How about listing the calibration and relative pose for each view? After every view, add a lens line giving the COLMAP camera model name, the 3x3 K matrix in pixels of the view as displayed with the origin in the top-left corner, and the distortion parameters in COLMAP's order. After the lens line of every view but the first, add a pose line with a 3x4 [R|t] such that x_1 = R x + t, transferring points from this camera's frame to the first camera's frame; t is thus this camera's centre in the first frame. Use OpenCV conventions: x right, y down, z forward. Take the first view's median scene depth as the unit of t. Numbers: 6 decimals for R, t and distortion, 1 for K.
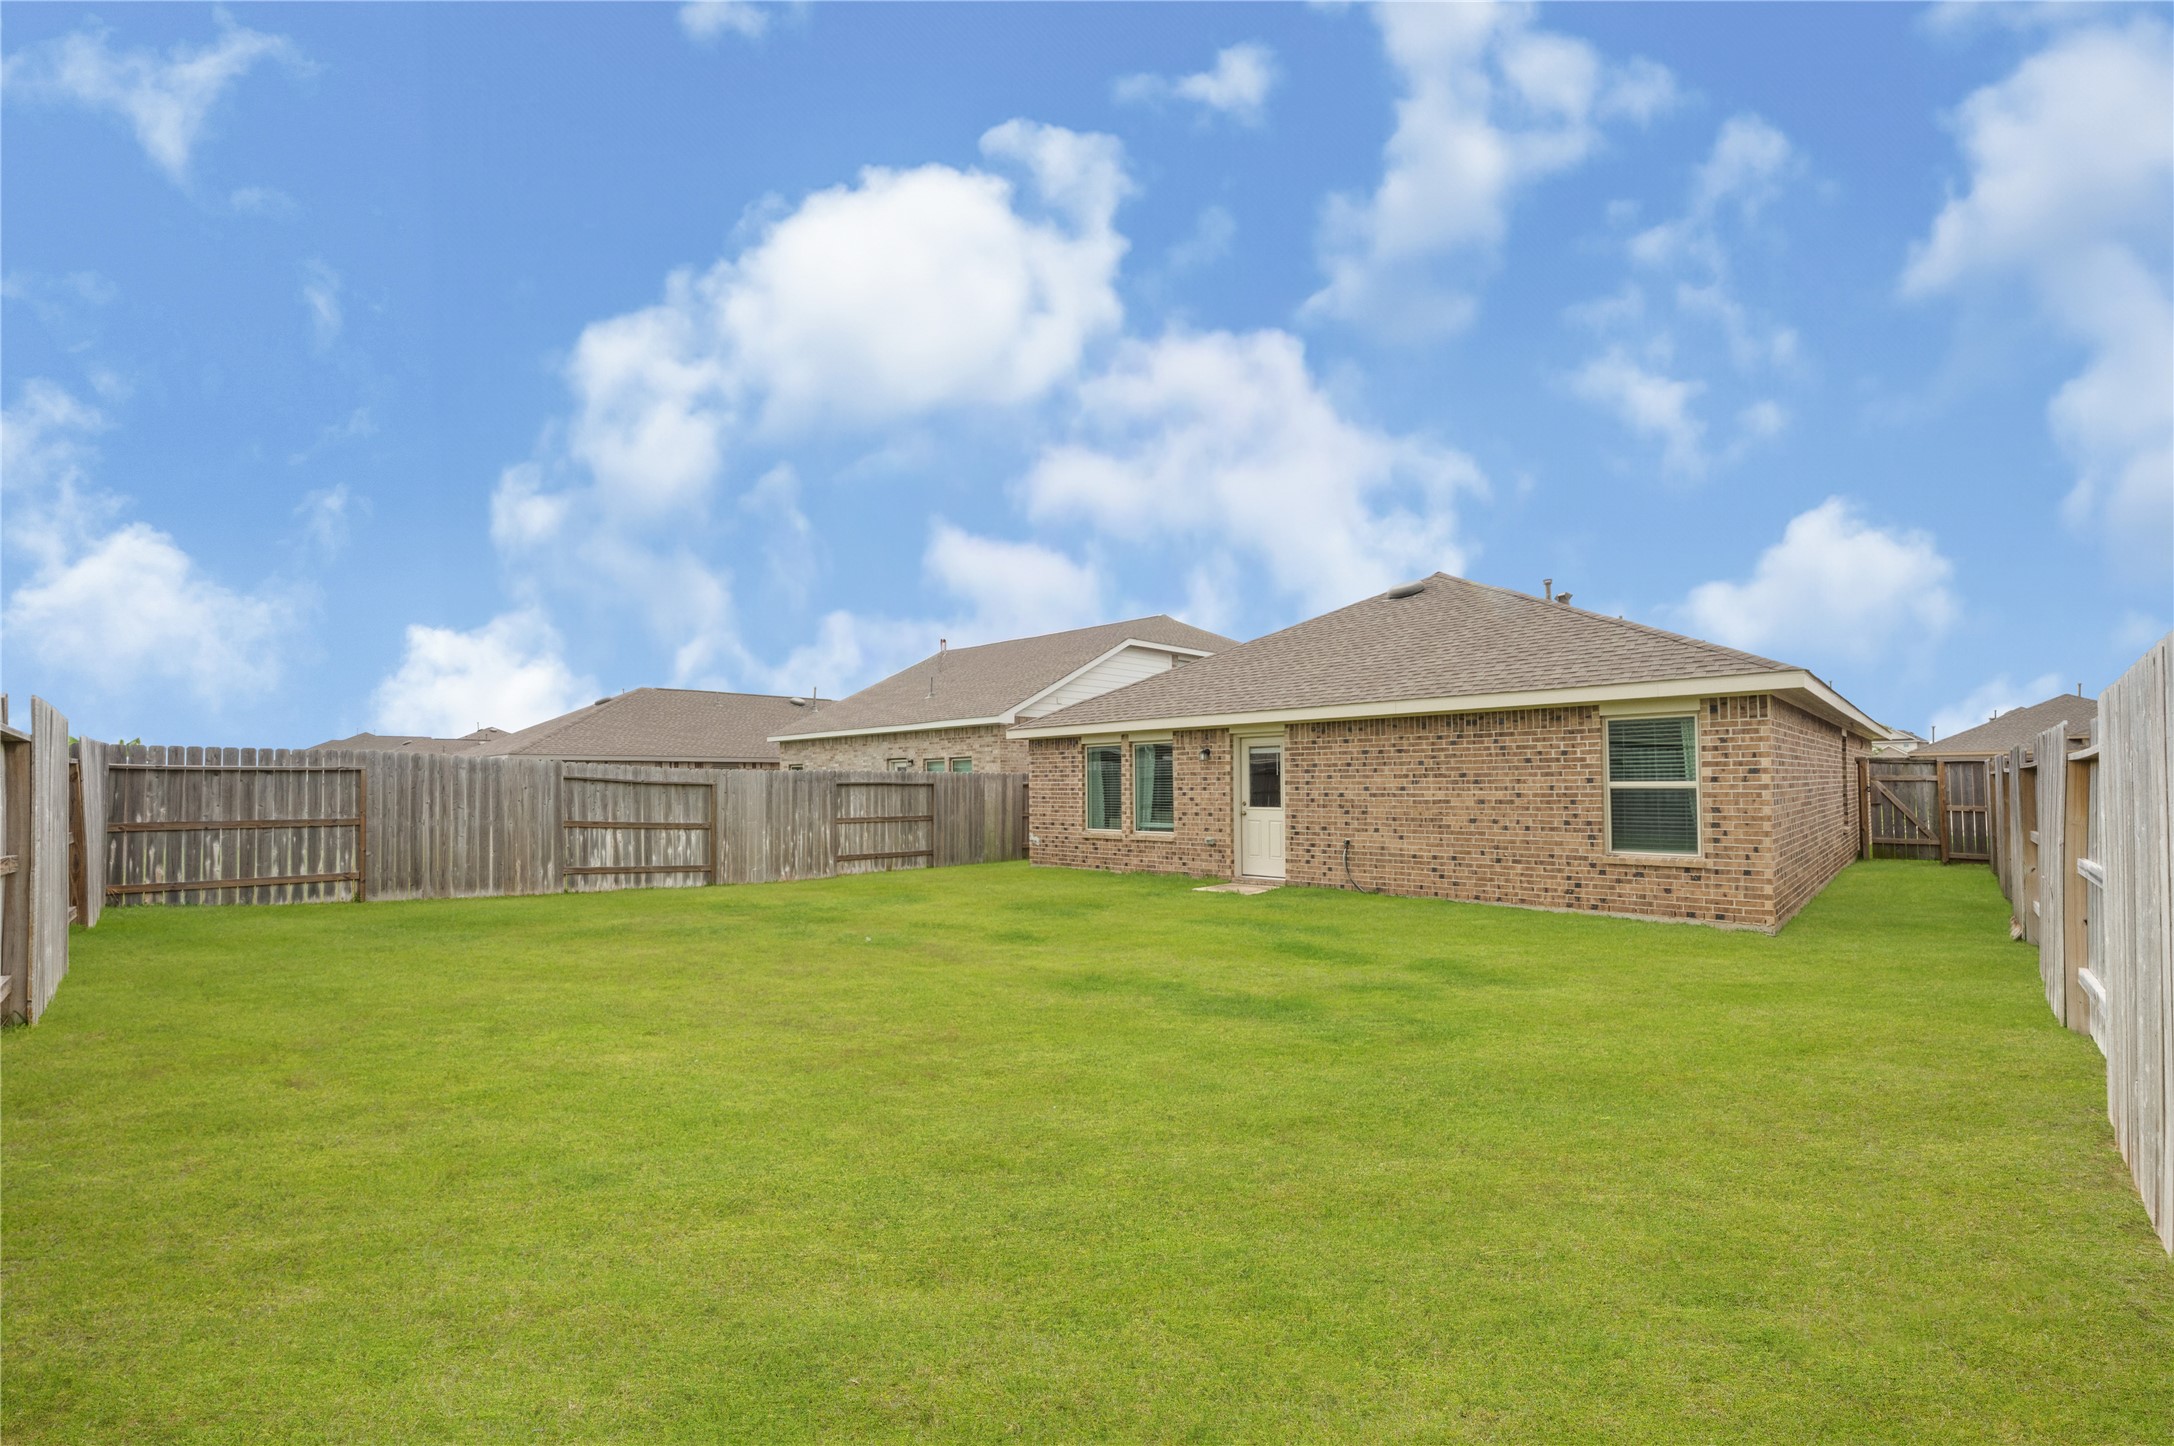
lens RADIAL K [[896.8, 0, 1096.7], [0, 896.8, 784.2], [0, 0, 1]] dist [0.002061, -0.000112]
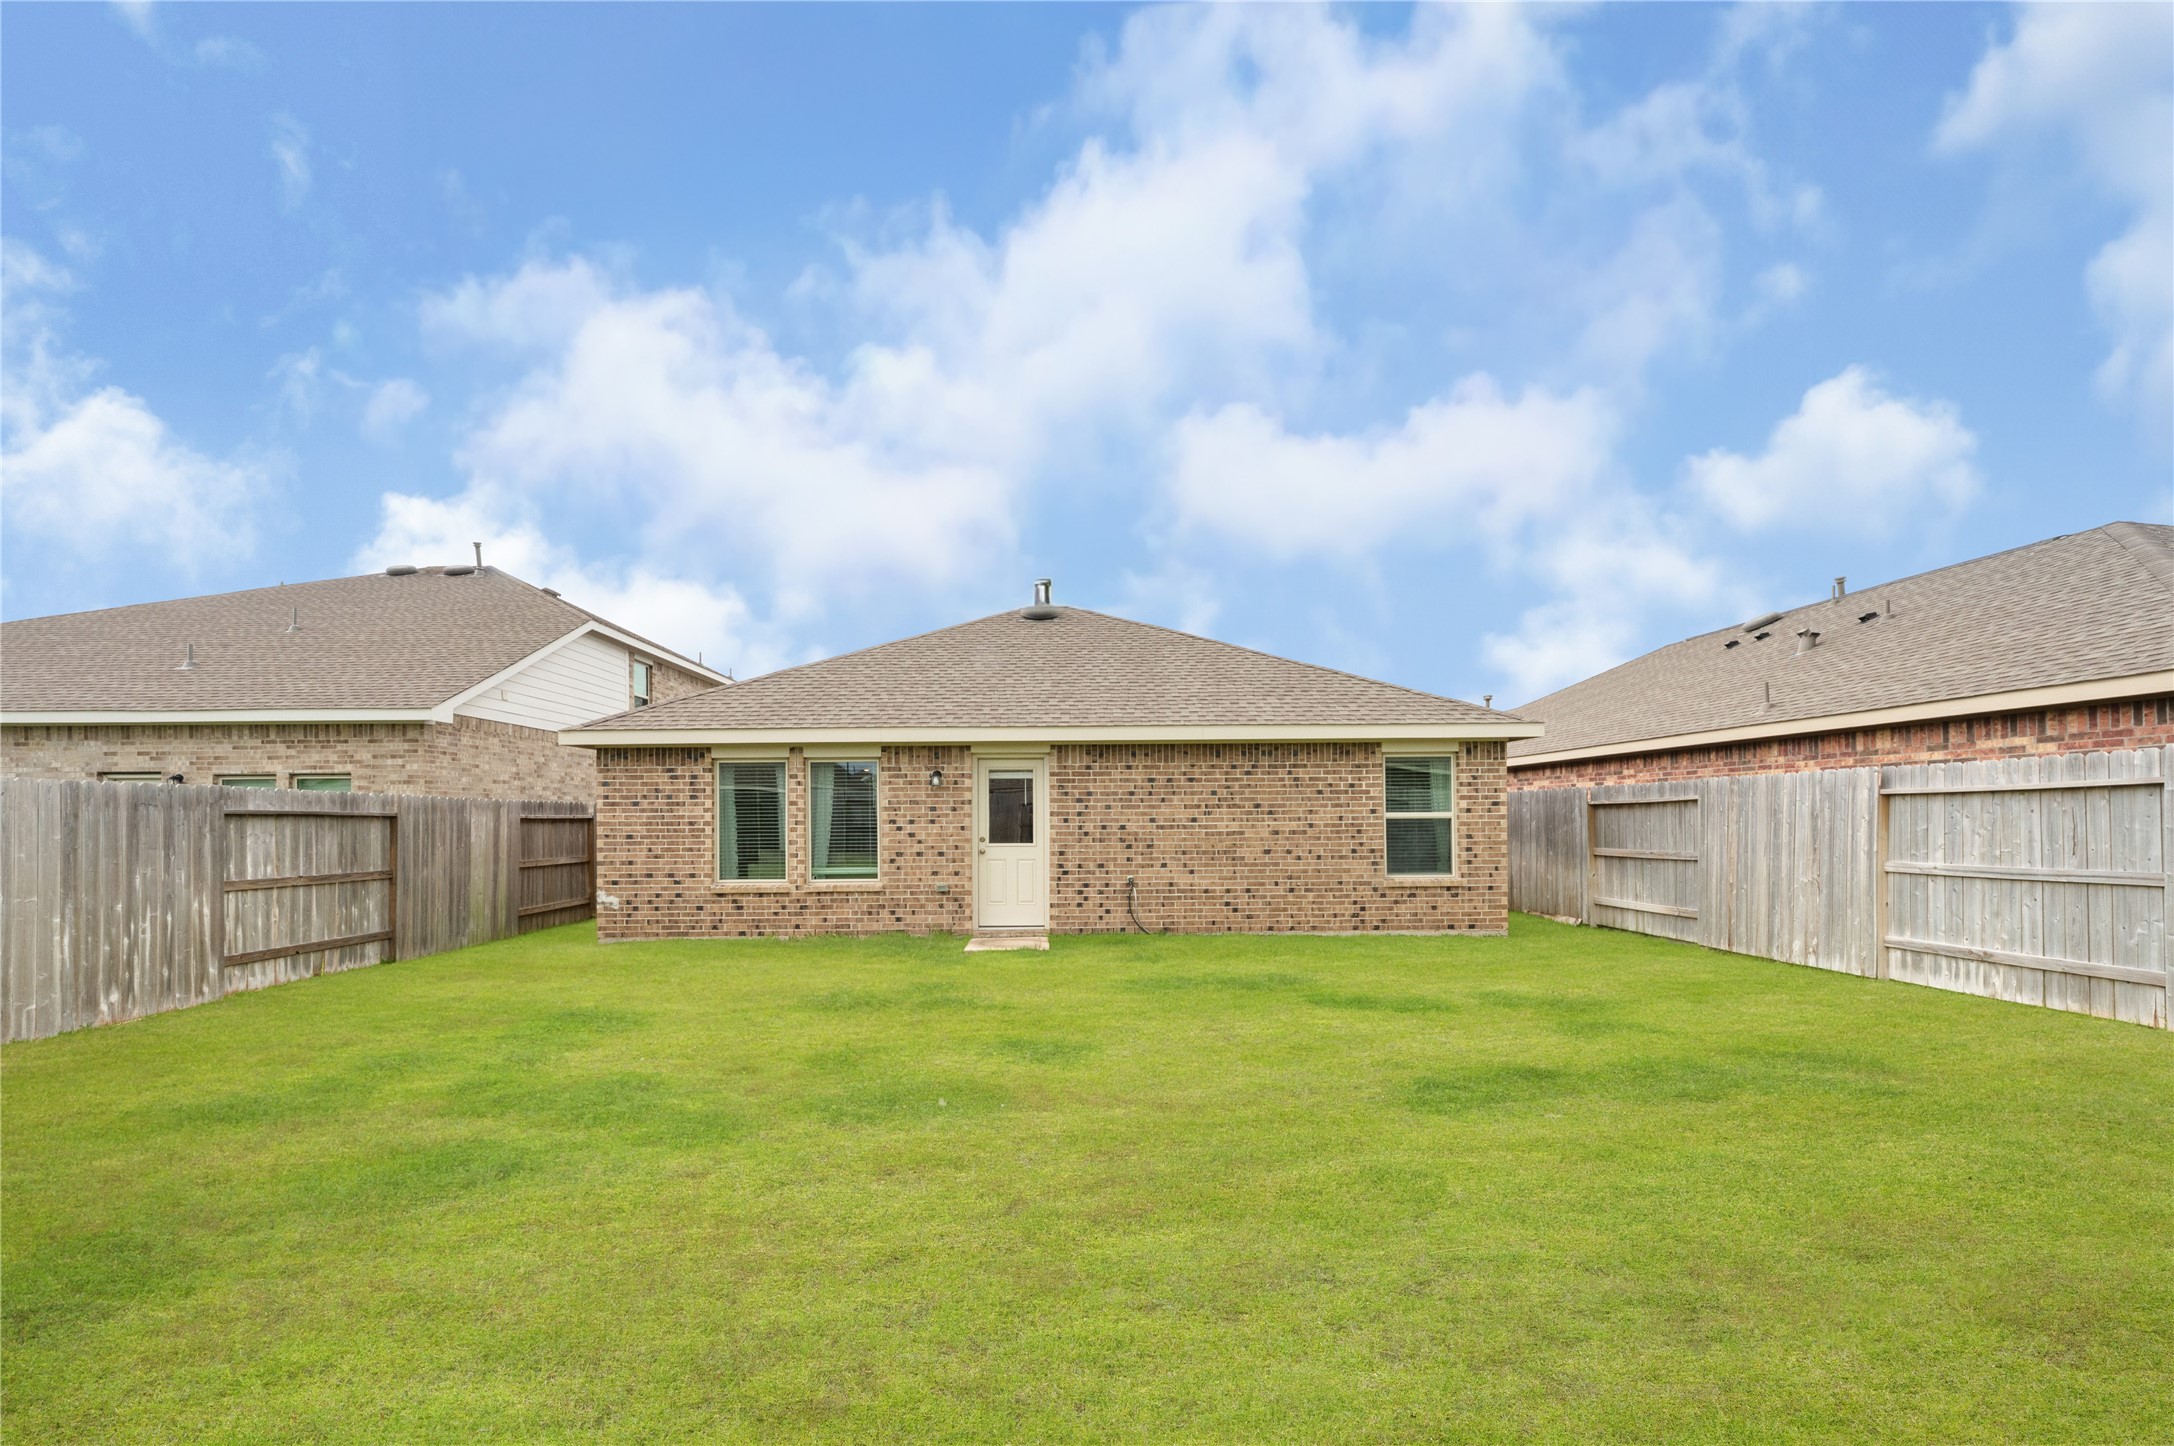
lens RADIAL K [[896.8, 0, 1078.3], [0, 896.8, 825.2], [0, 0, 1]] dist [0.002061, -0.000112]
pose [[0.711633, -0.002604, 0.702546, -0.322391], [0.002312, 0.999996, 0.001365, 0.007102], [-0.702547, 0.000653, 0.711637, 0.330655]]
